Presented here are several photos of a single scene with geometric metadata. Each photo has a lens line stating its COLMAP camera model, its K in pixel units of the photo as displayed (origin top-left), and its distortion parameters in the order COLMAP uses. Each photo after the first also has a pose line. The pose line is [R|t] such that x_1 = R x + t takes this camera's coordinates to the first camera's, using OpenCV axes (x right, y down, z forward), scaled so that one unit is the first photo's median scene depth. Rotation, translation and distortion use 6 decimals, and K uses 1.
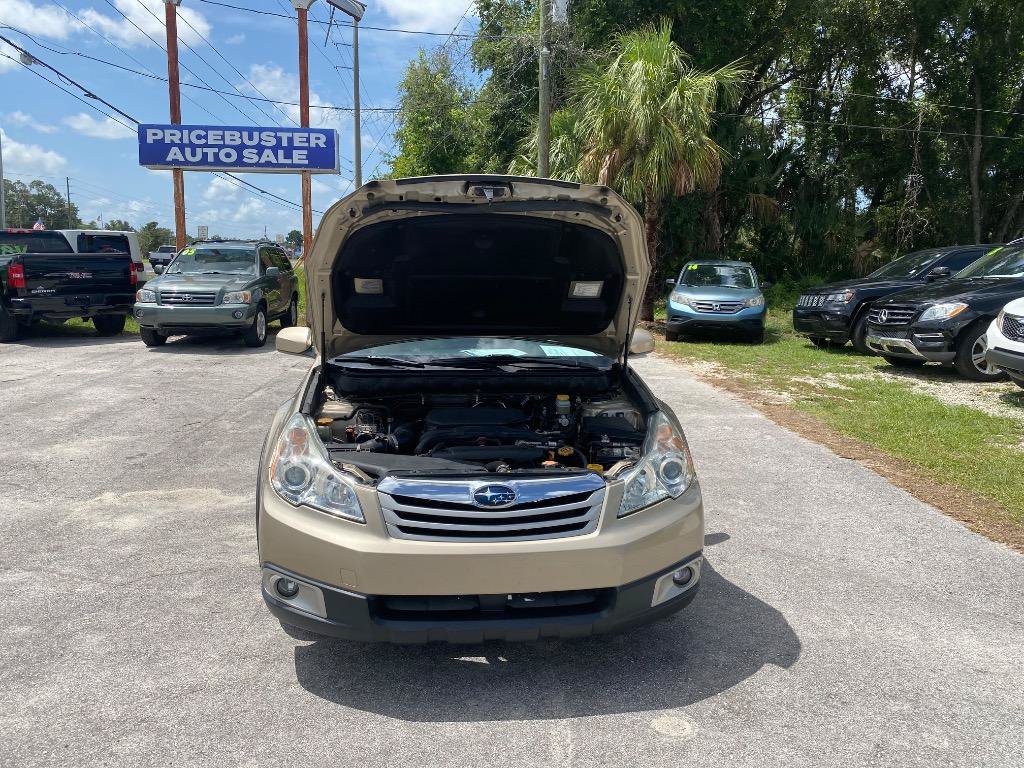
lens RADIAL K [[786.0, 0, 507.1], [0, 786.0, 368.2], [0, 0, 1]] dist [0.012257, -0.013601]
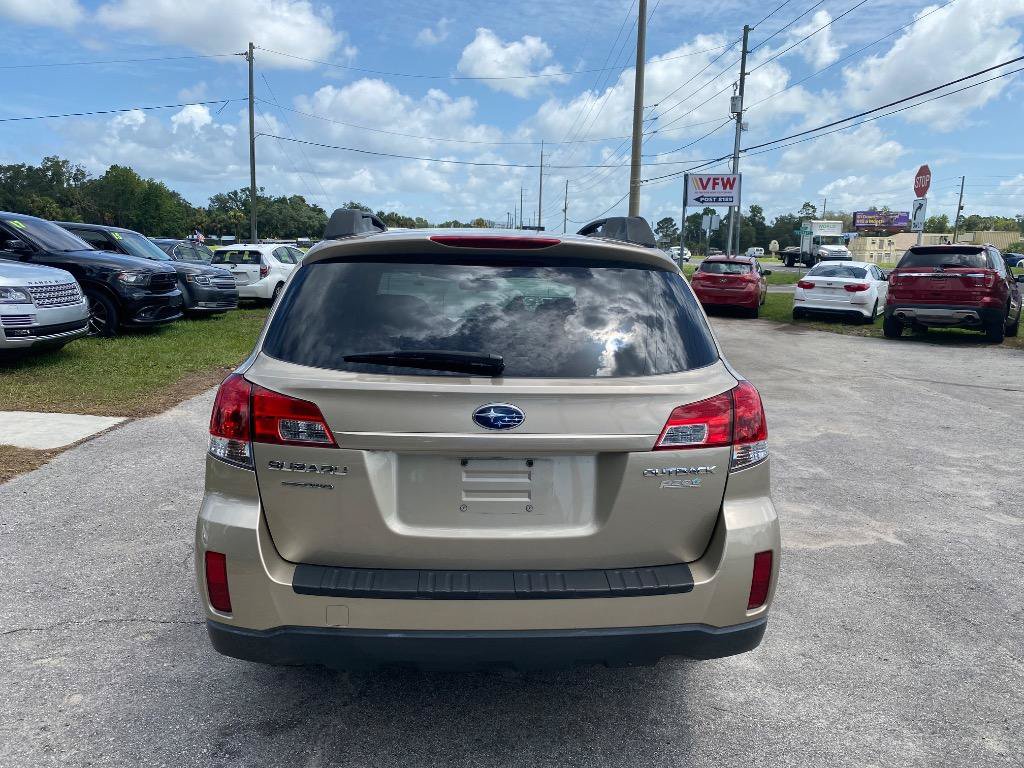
lens RADIAL K [[786.0, 0, 507.8], [0, 786.0, 393.9], [0, 0, 1]] dist [0.012257, -0.013601]
pose [[-0.998723, -0.040470, 0.030241, -0.036394], [-0.029154, 0.950540, 0.309230, -0.078790], [-0.041259, 0.307953, -0.950506, 0.583940]]
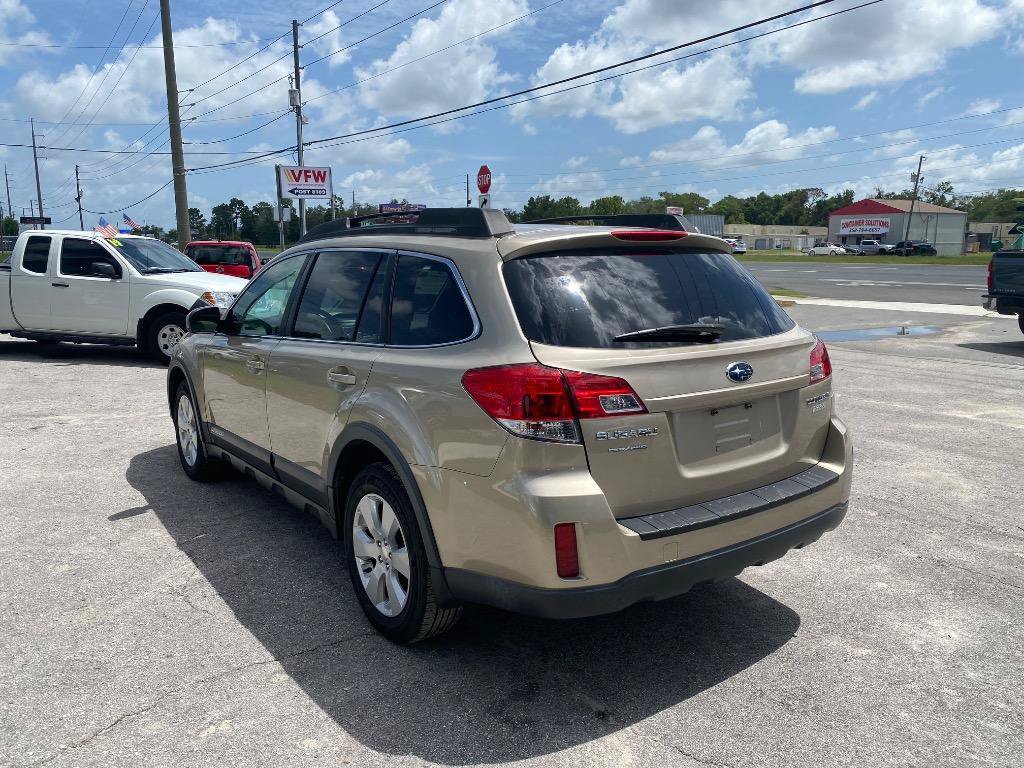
lens RADIAL K [[786.0, 0, 513.2], [0, 786.0, 398.6], [0, 0, 1]] dist [0.012257, -0.013601]
pose [[-0.856271, 0.086902, -0.509164, 0.096958], [-0.077701, 0.952857, 0.293301, -0.074494], [0.510649, 0.290707, -0.809152, 0.572920]]
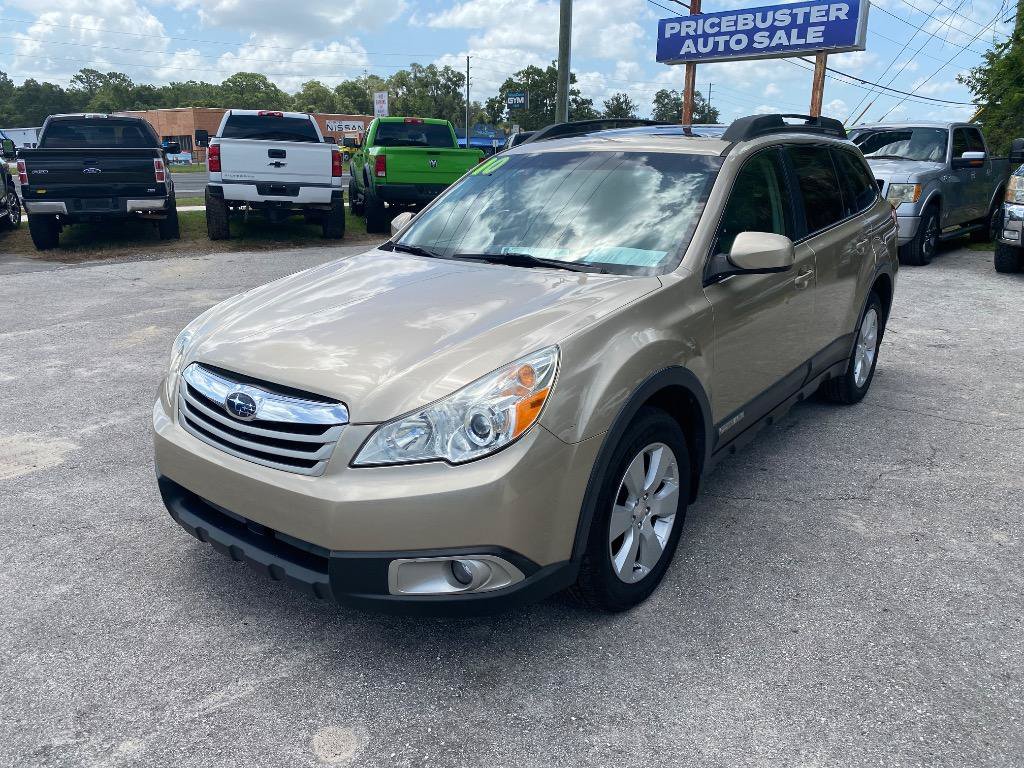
lens RADIAL K [[786.0, 0, 494.0], [0, 786.0, 367.3], [0, 0, 1]] dist [0.012257, -0.013601]
pose [[0.723624, 0.165761, -0.669994, 0.130464], [-0.085083, 0.984751, 0.151741, -0.005615], [0.684930, -0.052799, 0.726693, 0.096682]]
